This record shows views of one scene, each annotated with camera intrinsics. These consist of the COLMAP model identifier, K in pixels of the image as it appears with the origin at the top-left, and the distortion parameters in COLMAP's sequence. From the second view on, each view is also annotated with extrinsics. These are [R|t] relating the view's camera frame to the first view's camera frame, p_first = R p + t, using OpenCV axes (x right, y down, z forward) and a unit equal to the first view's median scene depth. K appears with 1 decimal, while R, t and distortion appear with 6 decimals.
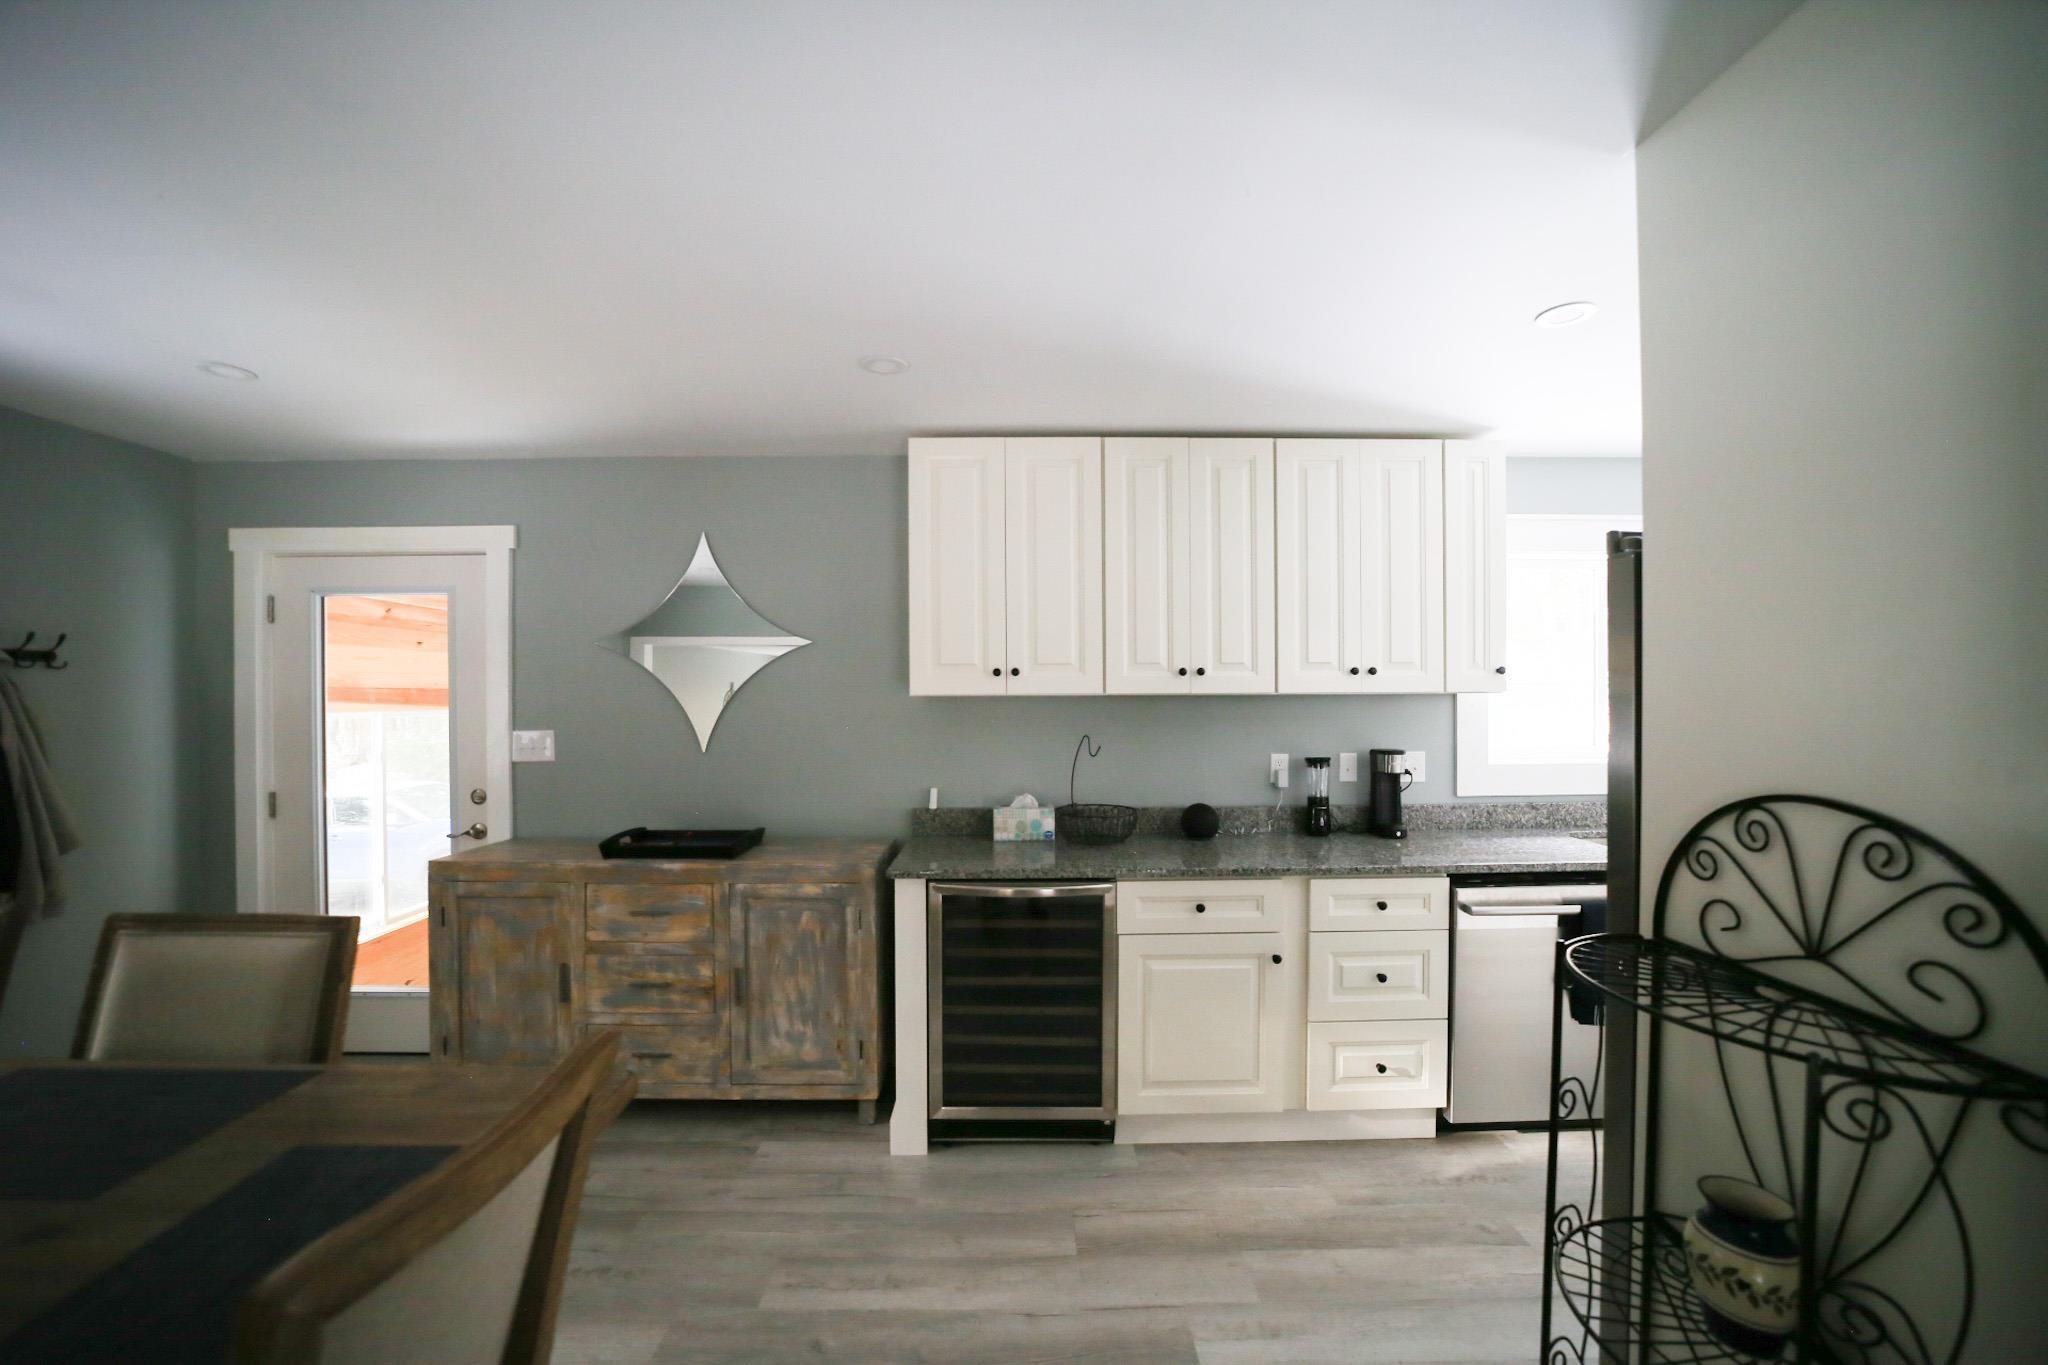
lens RADIAL K [[795.1, 0, 1027.0], [0, 795.1, 691.1], [0, 0, 1]] dist [-0.045404, 0.010794]
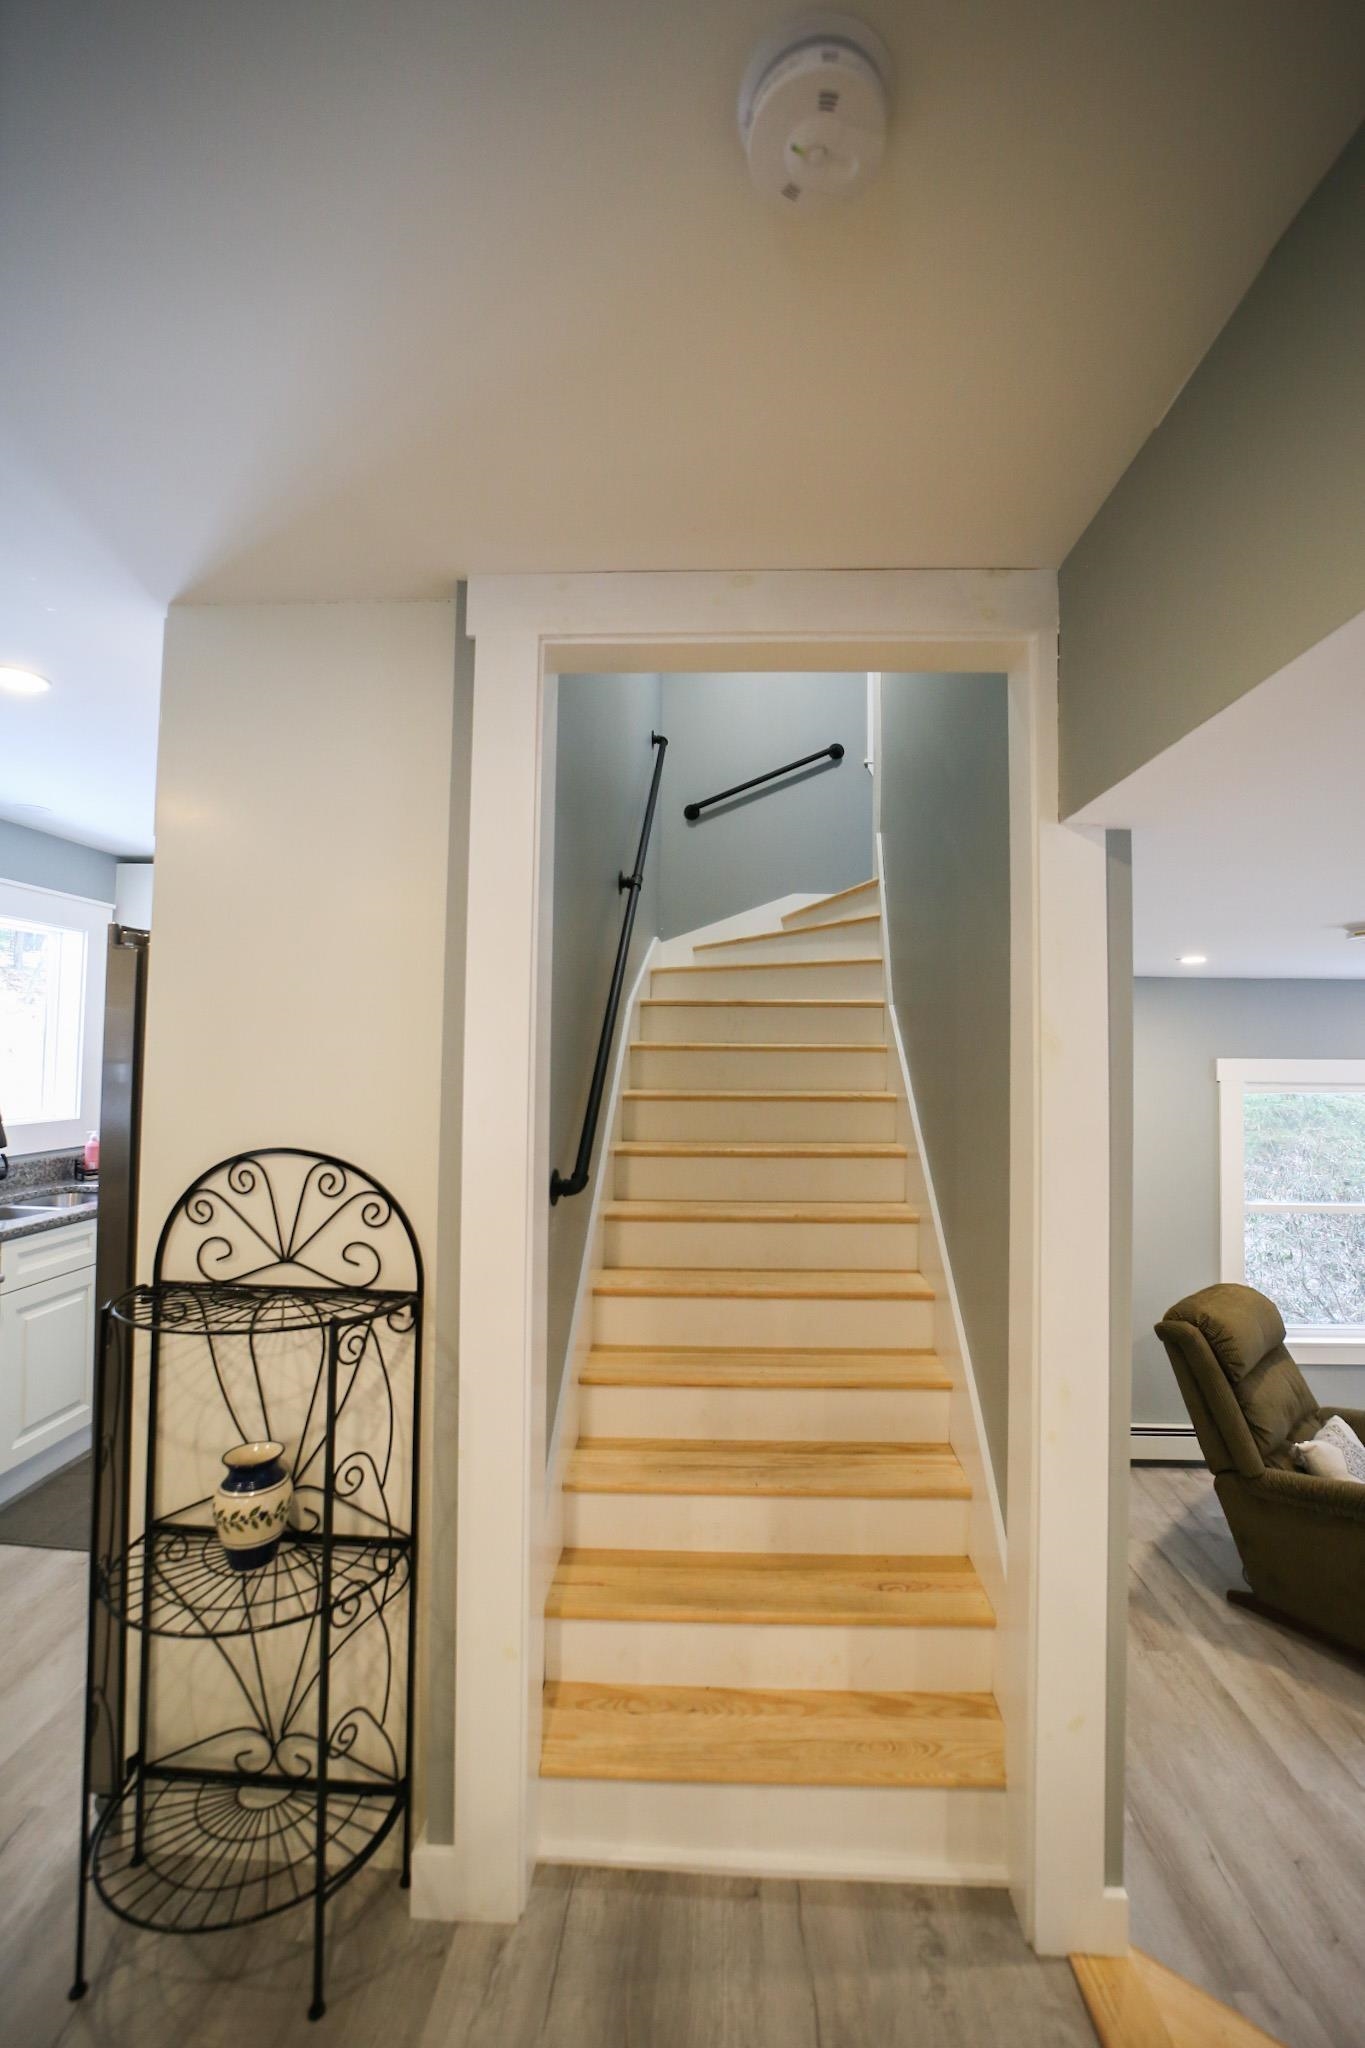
lens RADIAL K [[818.9, 0, 695.9], [0, 818.9, 1023.3], [0, 0, 1]] dist [-0.047750, 0.011819]
pose [[0.064171, 0.043685, 0.996982, -0.423917], [-0.016586, 0.998950, -0.042703, -0.041823], [-0.997801, -0.013795, 0.064828, 0.139575]]
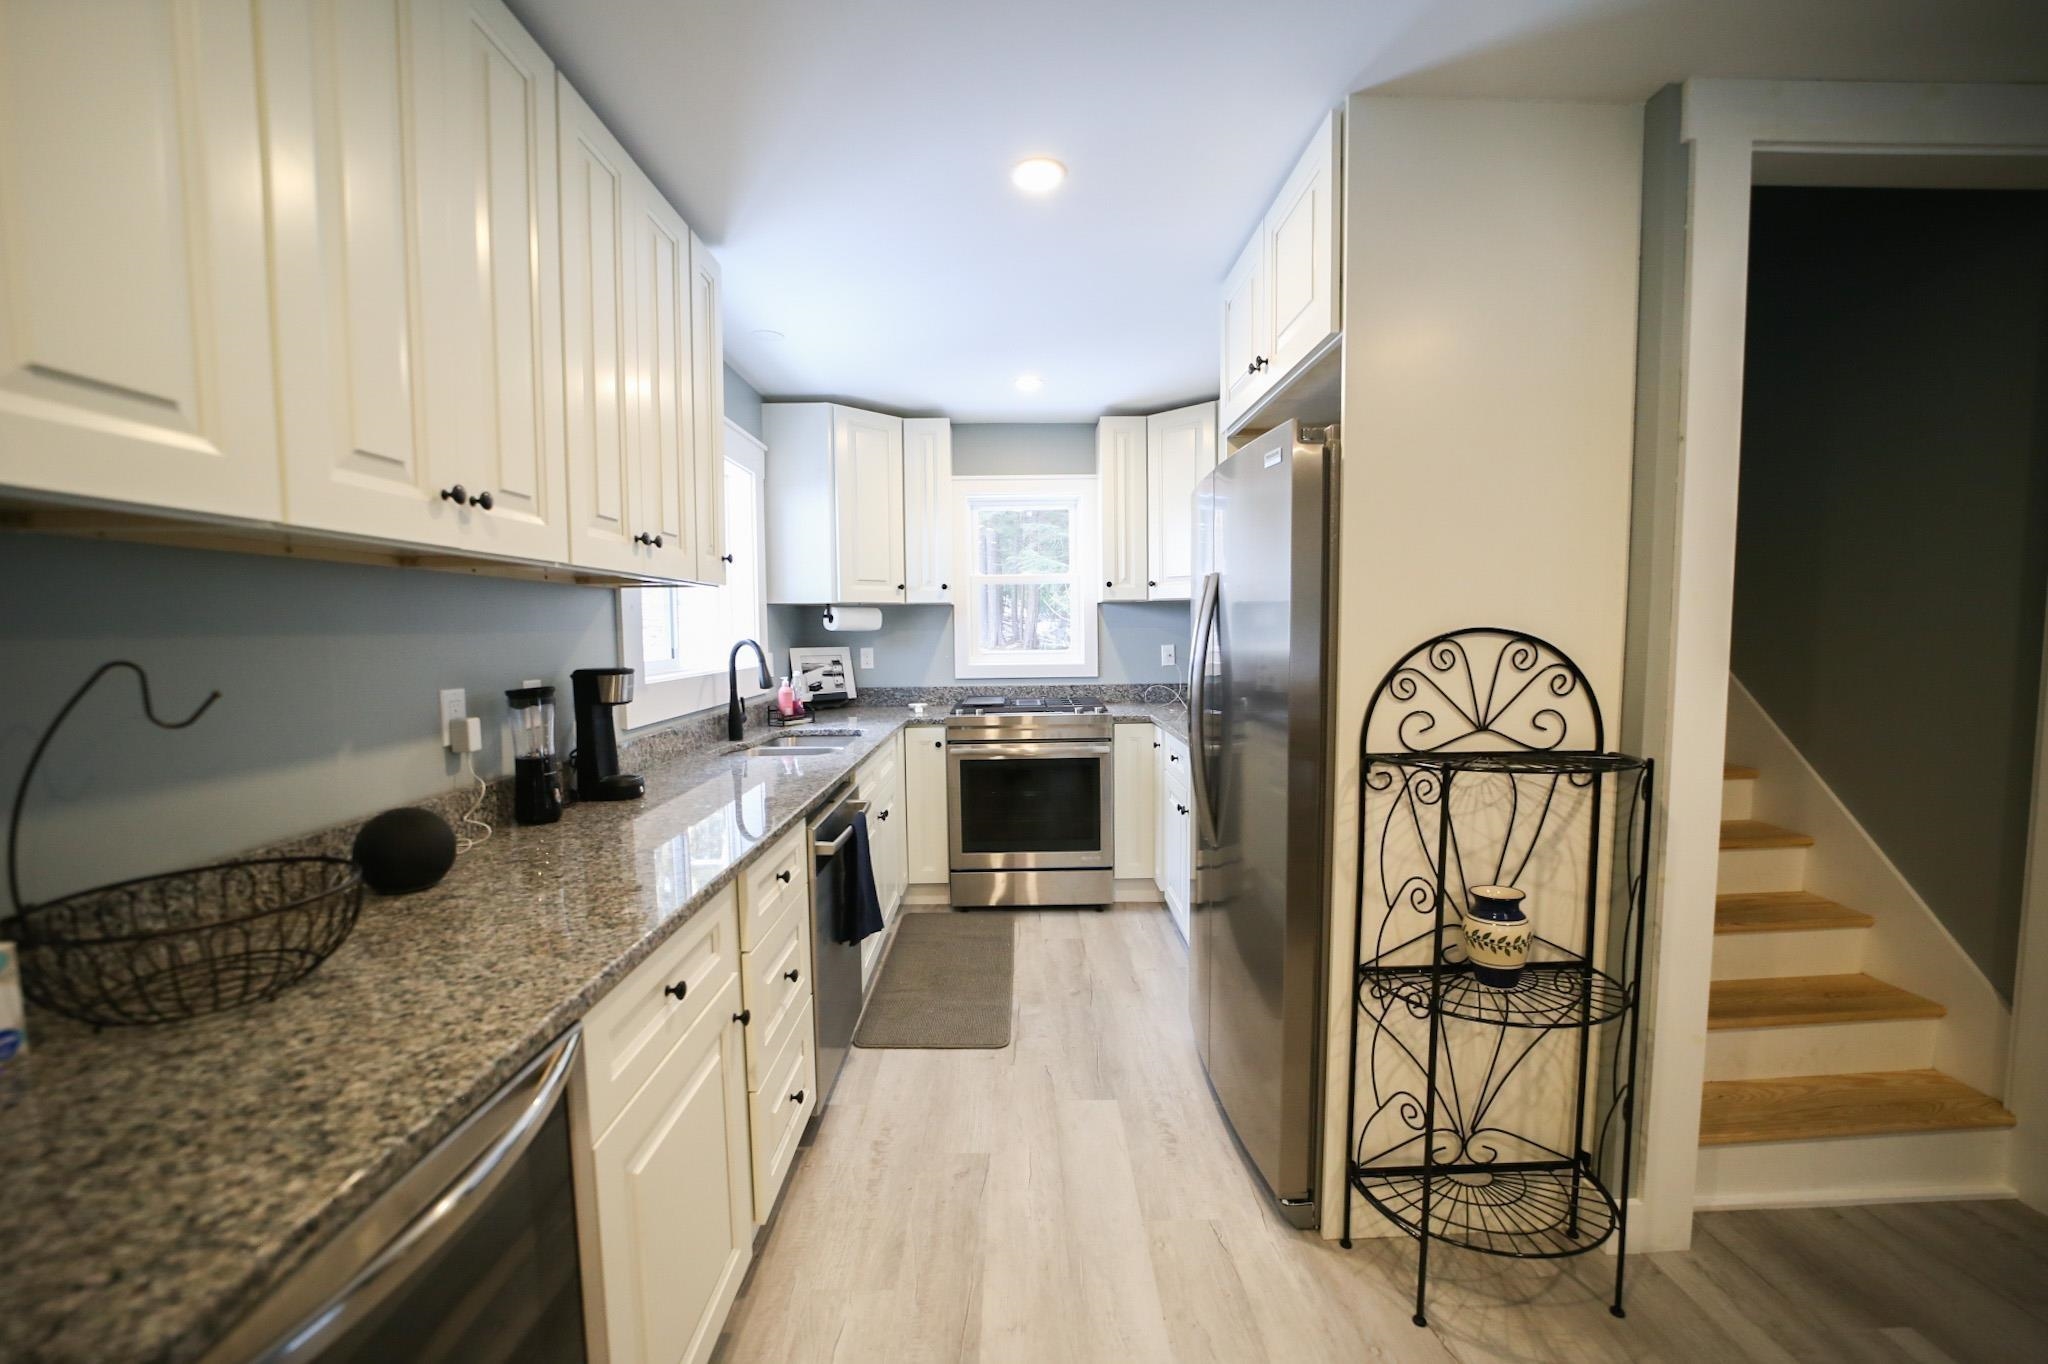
lens RADIAL K [[818.9, 0, 1023.7], [0, 818.9, 692.1], [0, 0, 1]] dist [-0.047750, 0.011819]
pose [[0.012717, -0.071203, 0.997381, -0.622129], [0.008454, 0.997433, 0.071099, 0.138255], [-0.999883, 0.007527, 0.013286, 1.856785]]
